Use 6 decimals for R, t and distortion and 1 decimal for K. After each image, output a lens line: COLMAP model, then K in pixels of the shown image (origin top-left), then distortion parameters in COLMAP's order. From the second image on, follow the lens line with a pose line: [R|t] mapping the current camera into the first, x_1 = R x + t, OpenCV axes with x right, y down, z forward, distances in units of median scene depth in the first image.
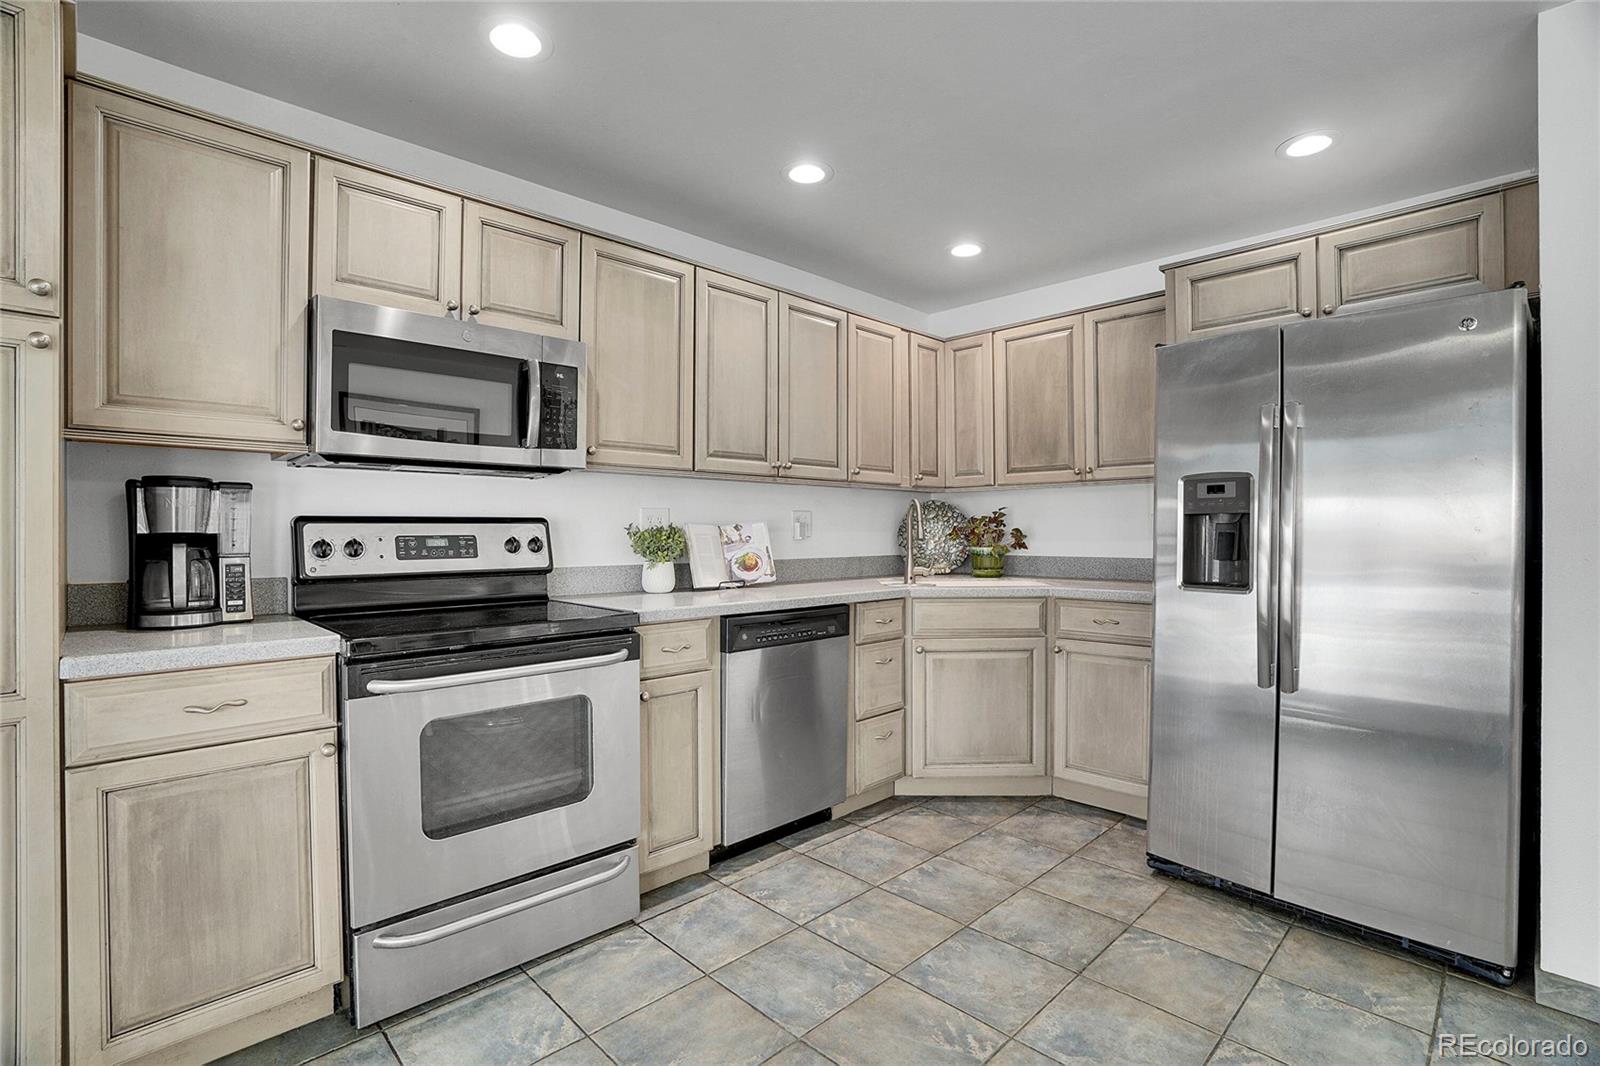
lens RADIAL K [[735.4, 0, 803.0], [0, 735.4, 542.7], [0, 0, 1]] dist [-0.044130, 0.003798]
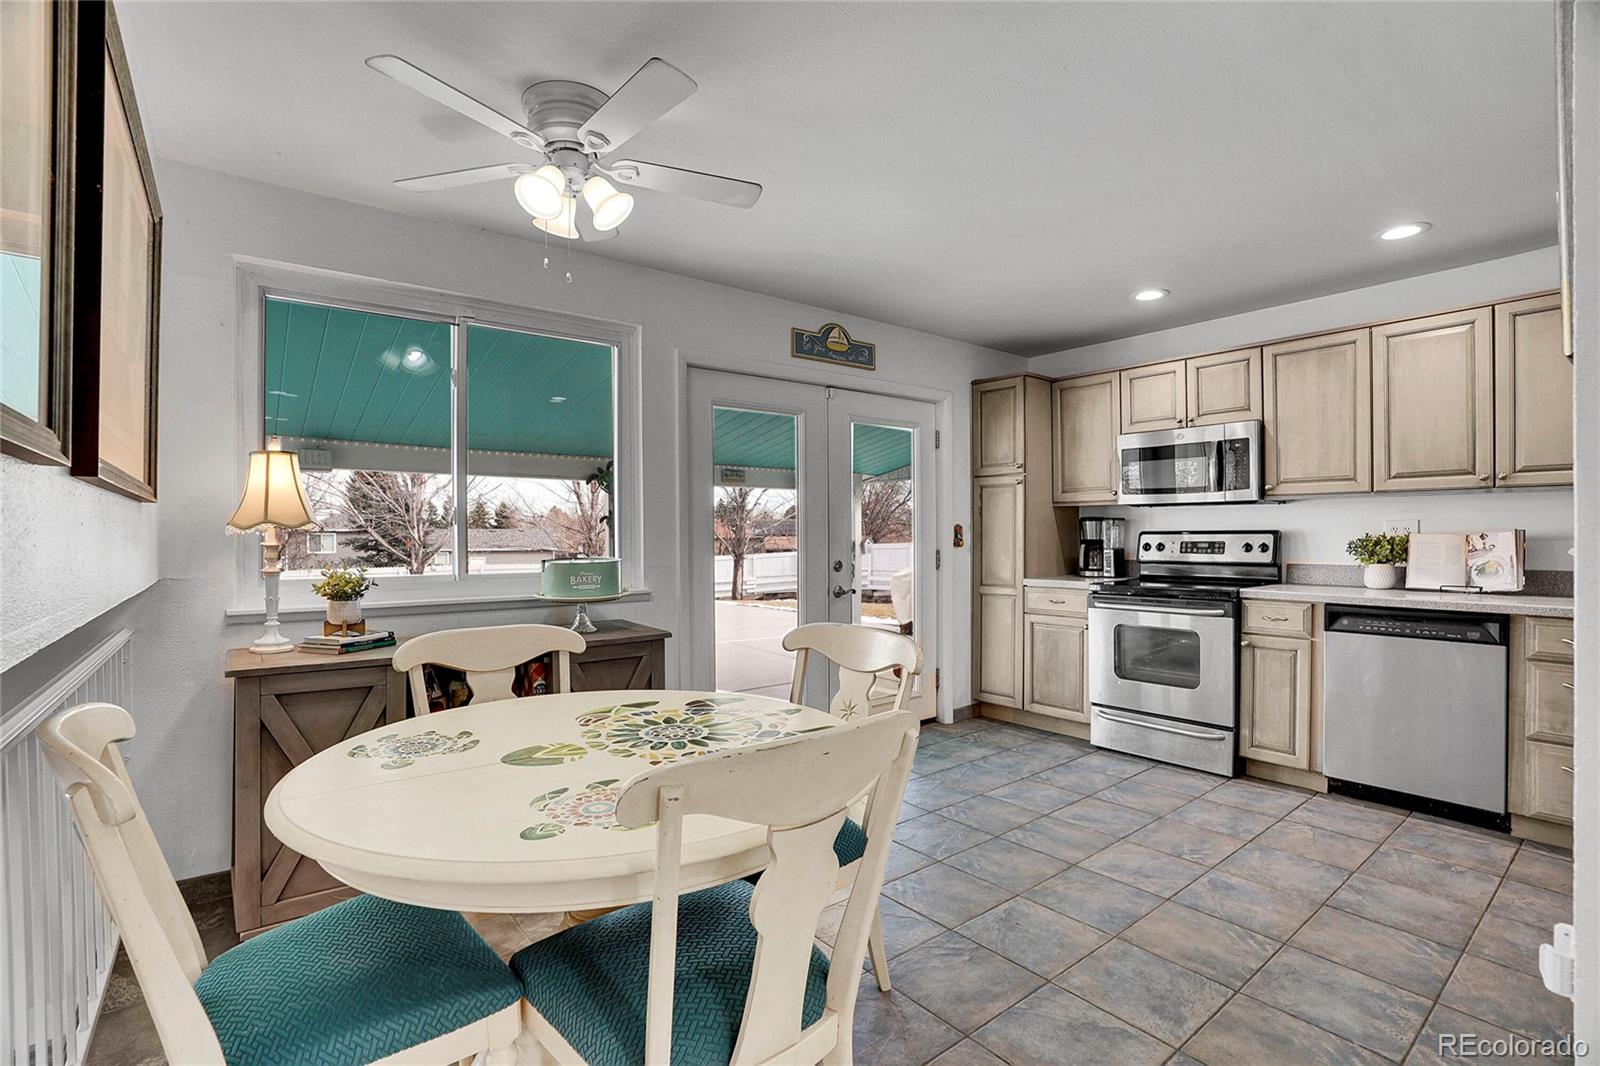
lens RADIAL K [[735.4, 0, 801.5], [0, 735.4, 529.9], [0, 0, 1]] dist [-0.044130, 0.003798]
pose [[-0.101040, 0.000230, -0.994882, 1.365416], [-0.007466, 0.999972, 0.000990, -0.031492], [0.994854, 0.007528, -0.101036, 0.182848]]
